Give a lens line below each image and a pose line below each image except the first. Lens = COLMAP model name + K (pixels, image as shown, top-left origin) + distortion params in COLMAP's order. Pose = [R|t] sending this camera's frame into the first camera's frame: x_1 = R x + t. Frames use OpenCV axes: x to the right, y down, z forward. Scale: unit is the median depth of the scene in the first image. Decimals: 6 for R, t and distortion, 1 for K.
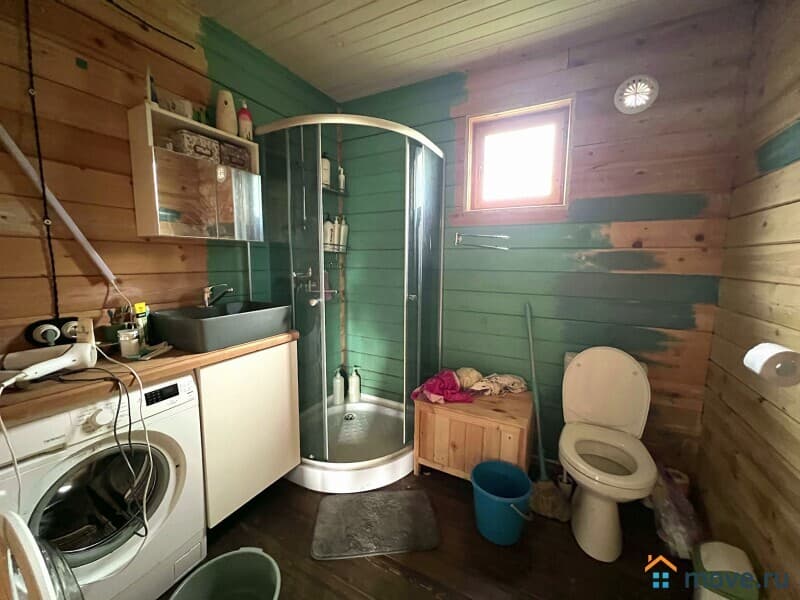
lens RADIAL K [[319.0, 0, 399.8], [0, 319.0, 298.6], [0, 0, 1]] dist [-0.000429, -0.000074]
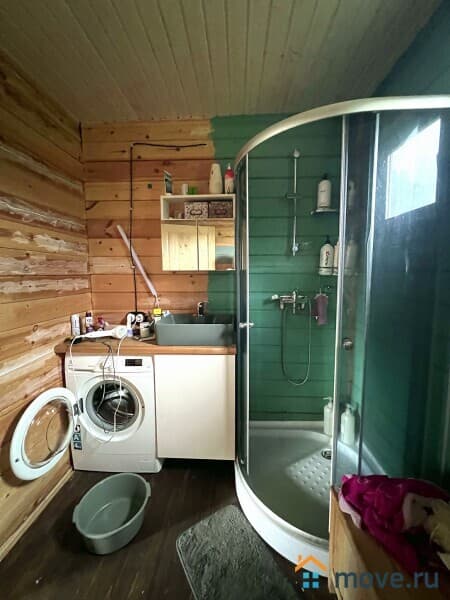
lens RADIAL K [[239.3, 0, 226.5], [0, 239.3, 299.2], [0, 0, 1]] dist [-0.000429, -0.000074]
pose [[0.432129, 0.086055, -0.897696, 0.501994], [-0.101455, 0.993756, 0.046426, -0.127417], [0.896087, 0.071013, 0.438162, 0.680450]]
